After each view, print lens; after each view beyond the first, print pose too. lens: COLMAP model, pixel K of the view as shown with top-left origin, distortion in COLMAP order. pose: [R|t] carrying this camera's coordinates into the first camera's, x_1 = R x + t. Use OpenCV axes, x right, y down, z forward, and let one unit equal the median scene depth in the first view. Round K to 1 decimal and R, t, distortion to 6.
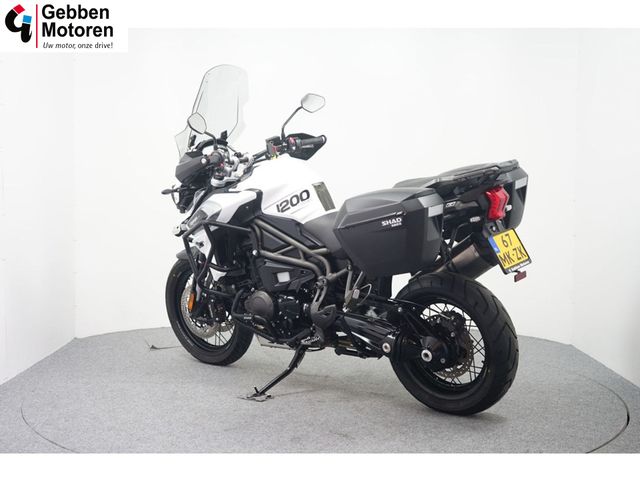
lens RADIAL K [[893.0, 0, 319.6], [0, 893.0, 240.0], [0, 0, 1]] dist [0.013613, 0.000000]
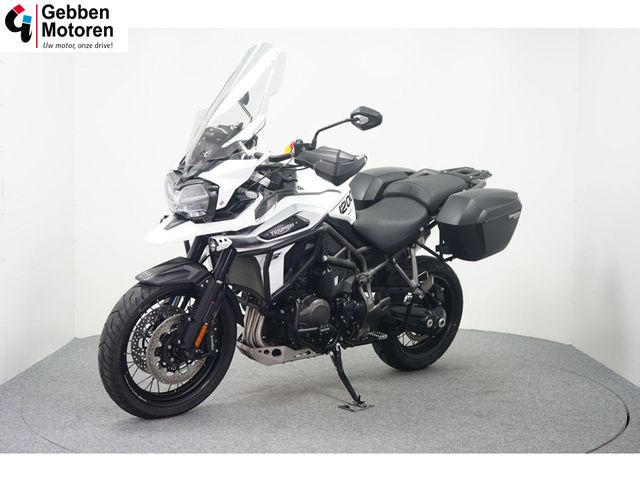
lens RADIAL K [[893.0, 0, 321.8], [0, 893.0, 239.0], [0, 0, 1]] dist [0.013613, 0.000000]
pose [[0.125063, -0.065351, 0.989994, -1.014907], [0.050304, 0.996963, 0.059456, -0.062811], [-0.990873, 0.042365, 0.127970, 0.902054]]
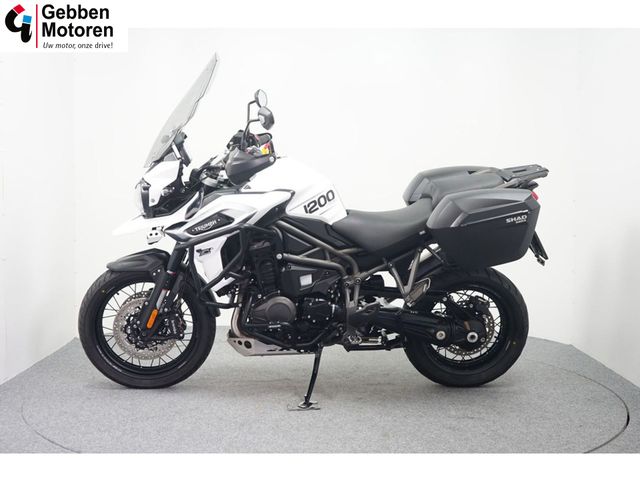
lens RADIAL K [[893.0, 0, 319.2], [0, 893.0, 240.8], [0, 0, 1]] dist [0.013613, 0.000000]
pose [[0.709168, -0.048134, 0.703394, -0.721783], [0.039121, 0.998816, 0.028908, -0.028762], [-0.703953, 0.007017, 0.710212, 0.303519]]
